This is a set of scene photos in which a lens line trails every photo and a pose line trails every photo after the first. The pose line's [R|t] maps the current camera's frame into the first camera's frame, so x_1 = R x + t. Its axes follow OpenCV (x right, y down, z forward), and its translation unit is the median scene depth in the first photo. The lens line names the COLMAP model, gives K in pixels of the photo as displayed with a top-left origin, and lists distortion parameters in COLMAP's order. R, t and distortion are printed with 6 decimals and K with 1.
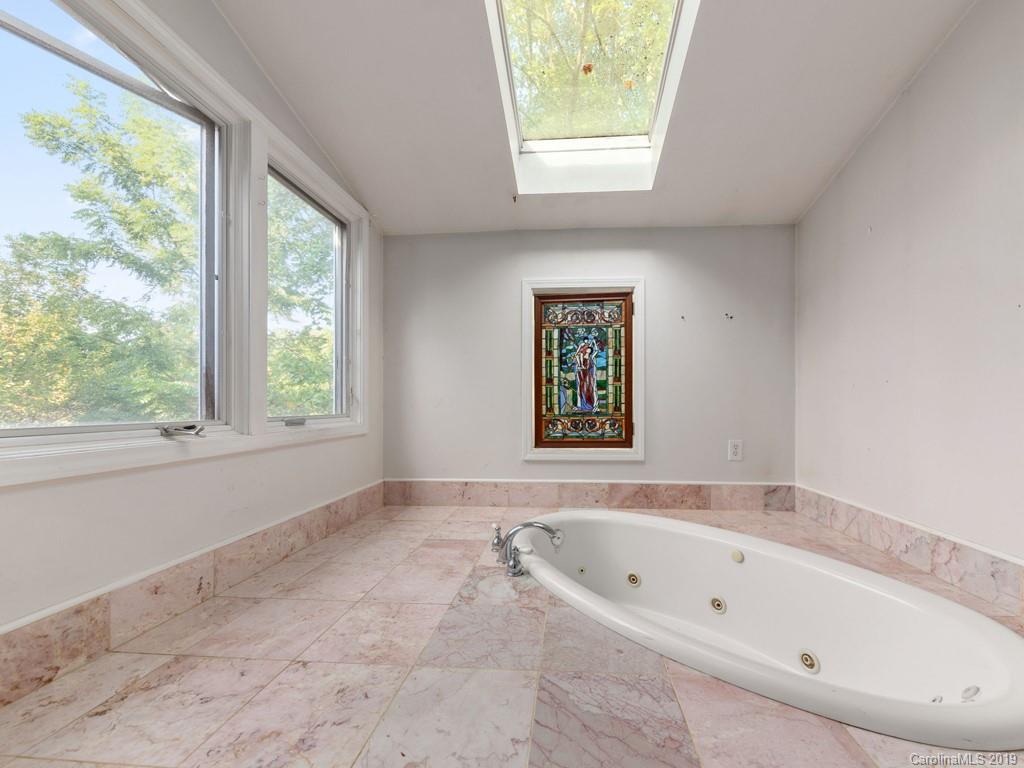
lens RADIAL K [[397.2, 0, 513.7], [0, 397.2, 390.9], [0, 0, 1]] dist [0.000404, 0.000026]
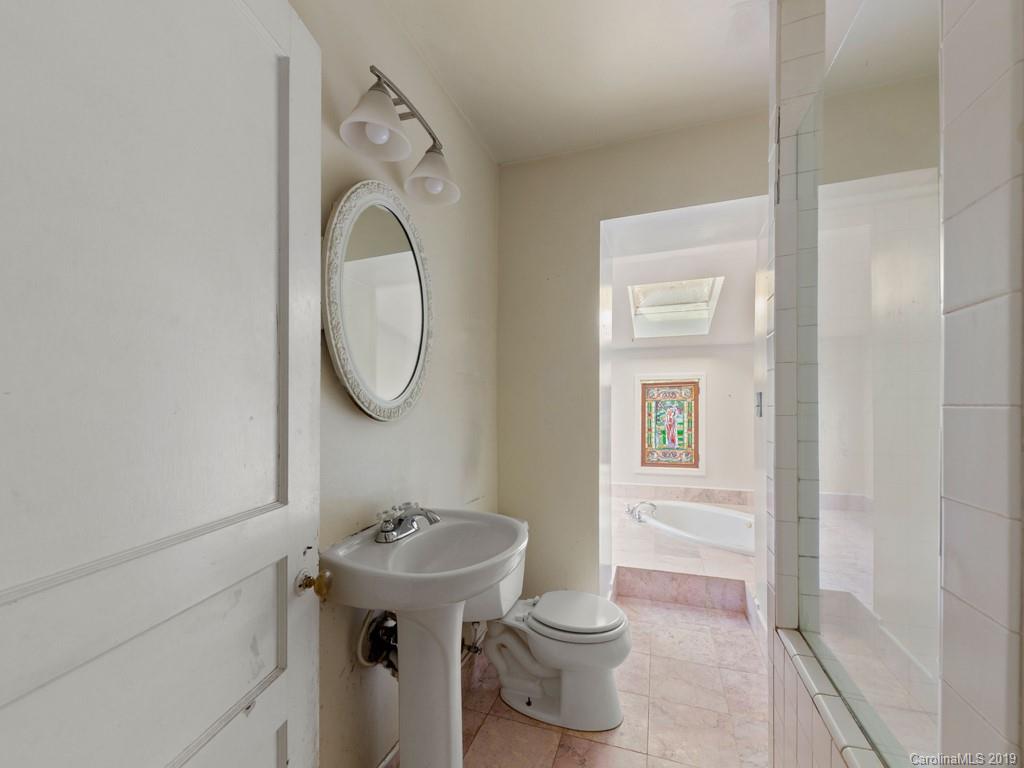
lens RADIAL K [[405.4, 0, 511.2], [0, 405.4, 399.2], [0, 0, 1]] dist [0.000989, 0.000009]
pose [[0.980450, 0.001475, -0.196763, -0.167089], [0.000779, 0.999935, 0.011378, -0.188439], [0.196767, -0.011309, 0.980385, -0.944643]]
